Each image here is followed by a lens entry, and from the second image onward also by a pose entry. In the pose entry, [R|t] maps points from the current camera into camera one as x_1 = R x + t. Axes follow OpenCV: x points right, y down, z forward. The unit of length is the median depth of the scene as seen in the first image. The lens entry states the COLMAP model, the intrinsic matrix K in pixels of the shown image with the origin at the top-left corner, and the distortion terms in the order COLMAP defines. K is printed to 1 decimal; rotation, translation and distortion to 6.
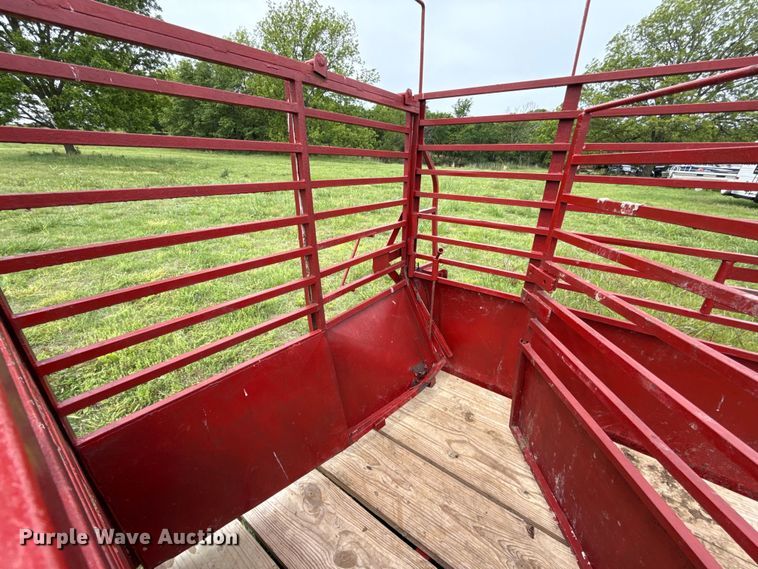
lens RADIAL K [[301.7, 0, 381.1], [0, 301.7, 281.4], [0, 0, 1]] dist [0.009217, -0.000337]
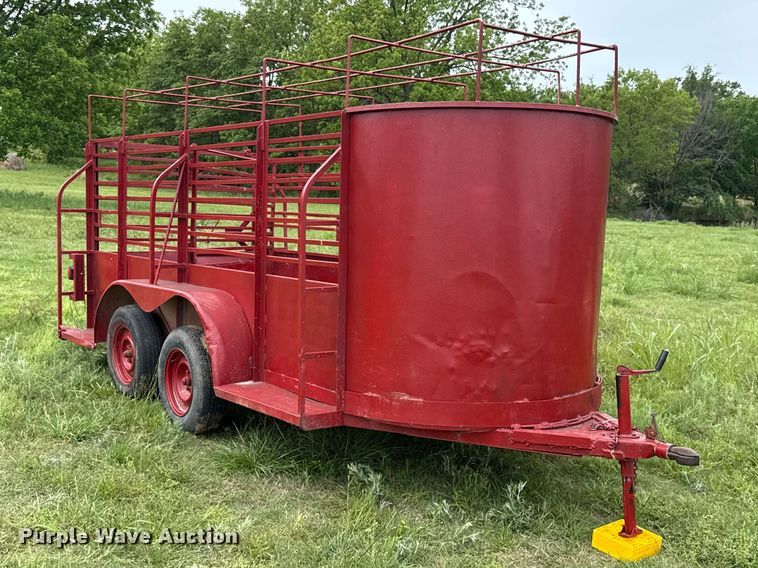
lens RADIAL K [[870.2, 0, 407.5], [0, 870.2, 275.3], [0, 0, 1]] dist [0.086844, -0.033411]
pose [[0.969471, 0.029422, -0.243435, 0.197812], [-0.102476, 0.950536, -0.293222, 0.137453], [0.222767, 0.309217, 0.924532, -0.299585]]
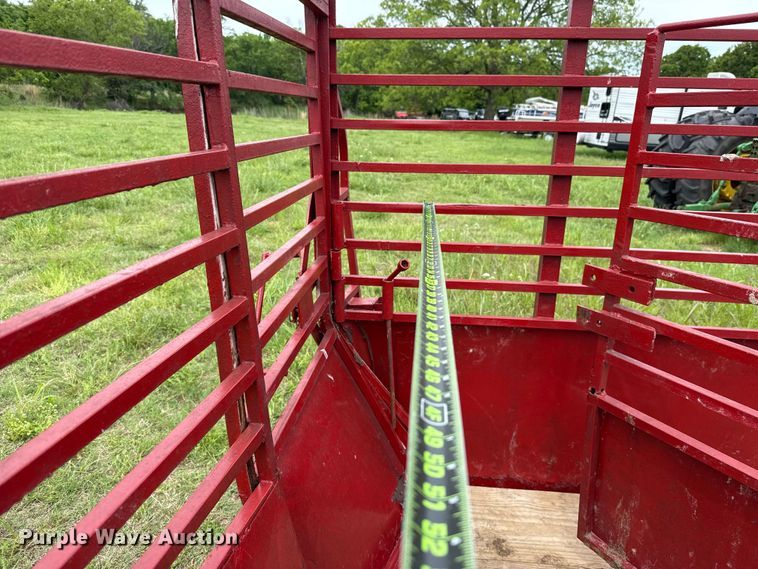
lens RADIAL K [[545.0, 0, 375.5], [0, 545.0, 271.6], [0, 0, 1]] dist [0.018319, -0.001318]
pose [[0.876739, -0.149907, 0.457009, -0.026033], [0.186643, 0.981767, -0.036025, -0.005364], [-0.443276, 0.116882, 0.888732, 0.011852]]
